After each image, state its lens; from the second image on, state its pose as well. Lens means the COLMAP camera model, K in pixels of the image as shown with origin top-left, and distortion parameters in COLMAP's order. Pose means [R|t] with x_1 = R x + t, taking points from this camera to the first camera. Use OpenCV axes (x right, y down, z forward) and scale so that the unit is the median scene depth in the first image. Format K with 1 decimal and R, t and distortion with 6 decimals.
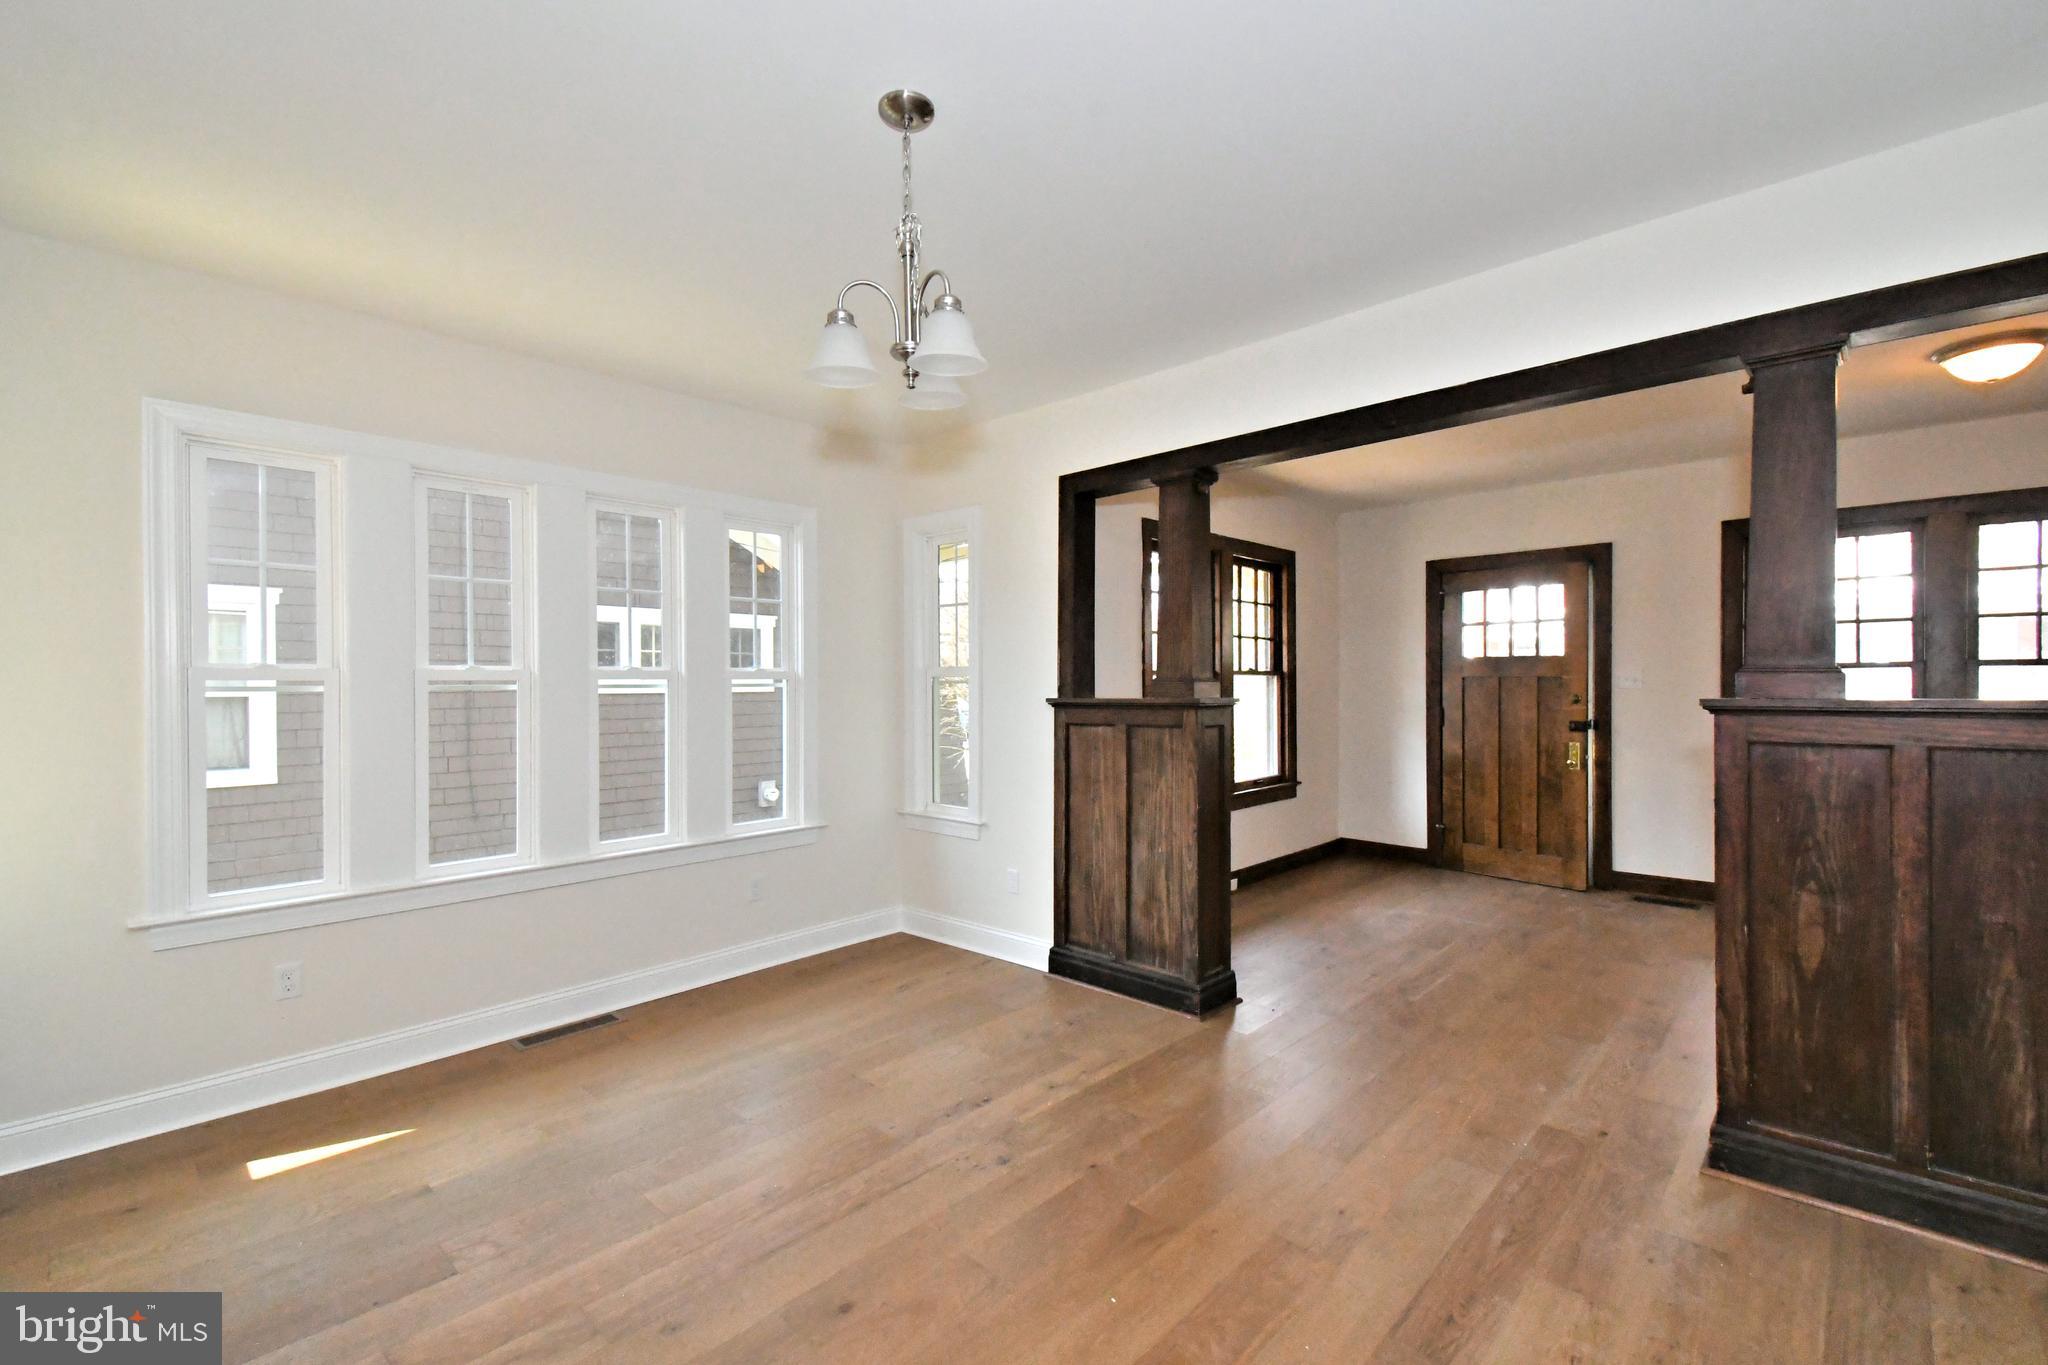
lens RADIAL K [[903.0, 0, 945.5], [0, 903.0, 693.3], [0, 0, 1]] dist [0.012754, -0.000350]
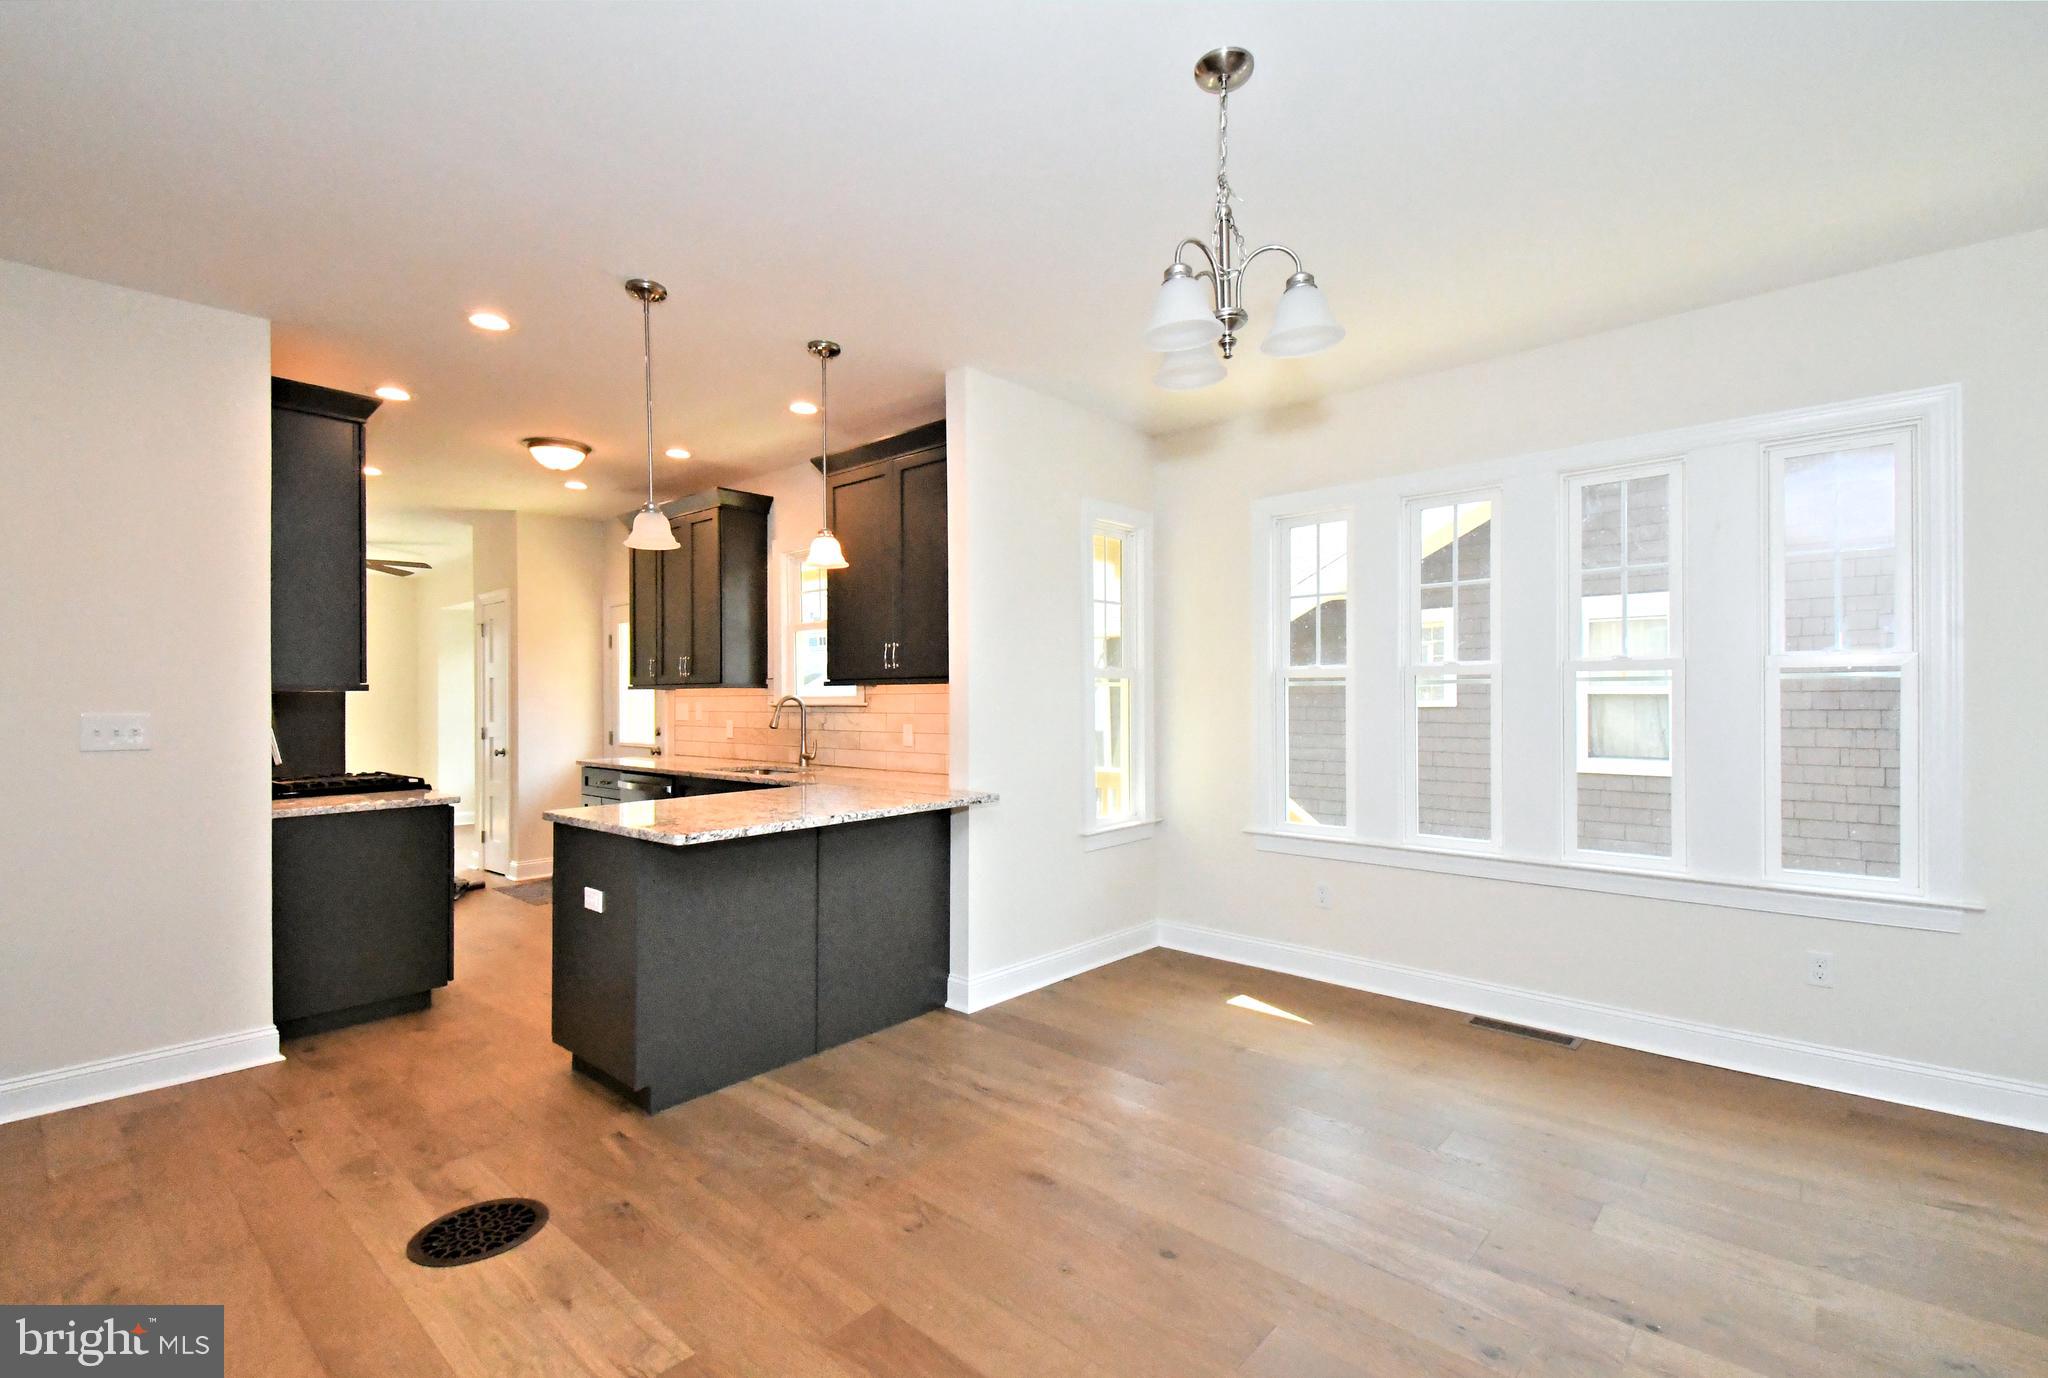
lens RADIAL K [[891.0, 0, 1058.1], [0, 891.0, 680.4], [0, 0, 1]] dist [-0.000066, -0.000387]
pose [[0.064440, -0.013703, -0.997827, 0.436105], [-0.005559, 0.999885, -0.014090, 0.009580], [0.997906, 0.006455, 0.064356, 0.374521]]
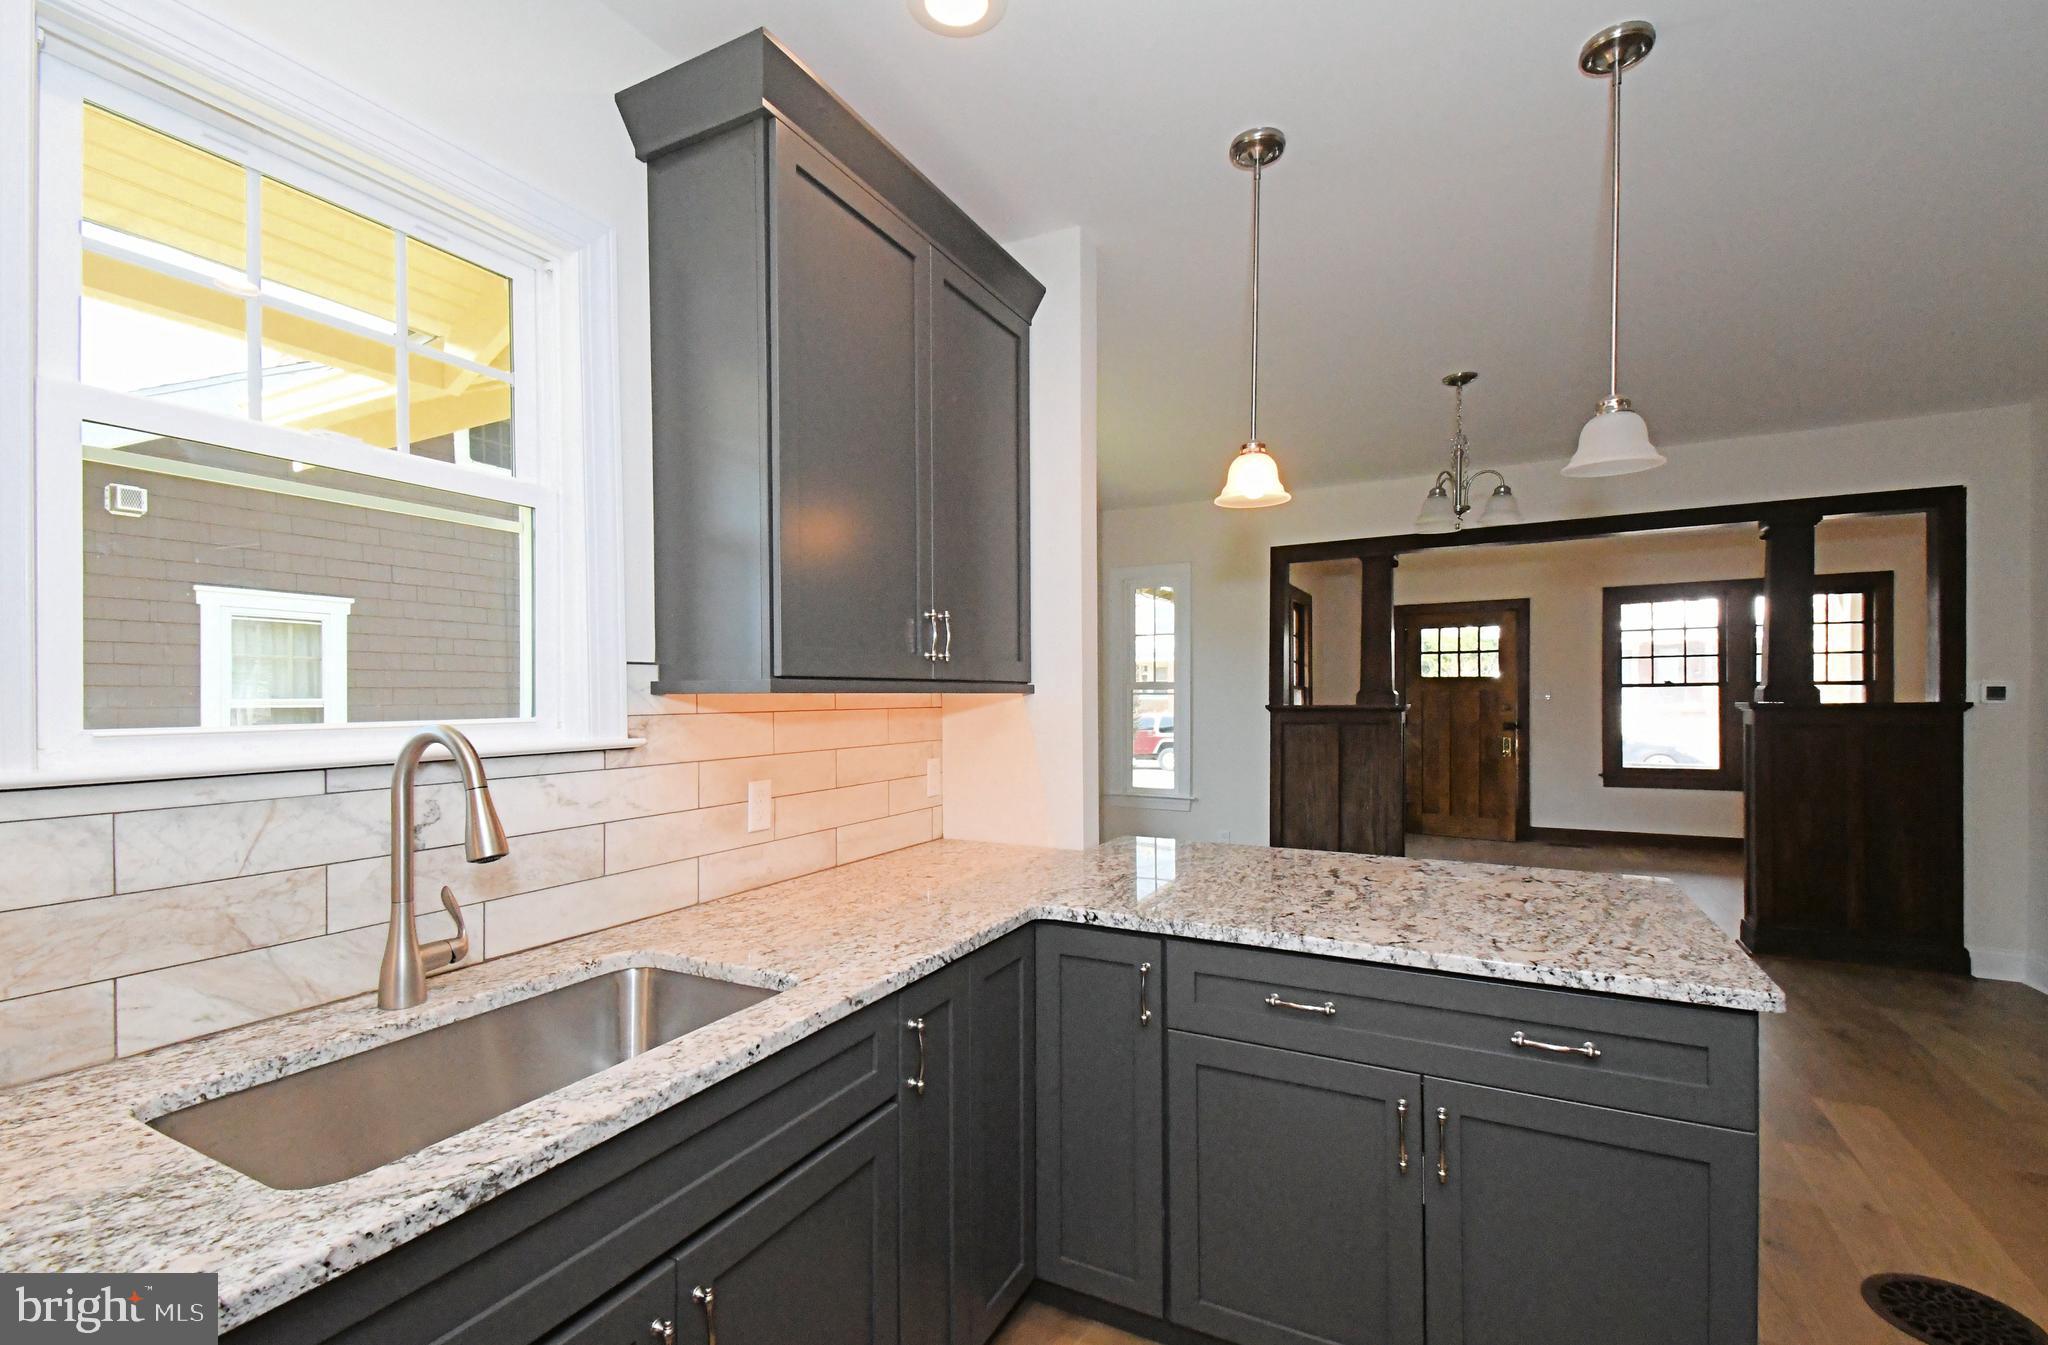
lens RADIAL K [[890.2, 0, 976.2], [0, 890.2, 706.1], [0, 0, 1]] dist [0.030696, -0.013860]
pose [[0.971341, -0.001007, 0.237688, -0.707815], [0.001435, 0.999998, -0.001625, 0.009033], [-0.237686, 0.001919, 0.971340, -0.259382]]
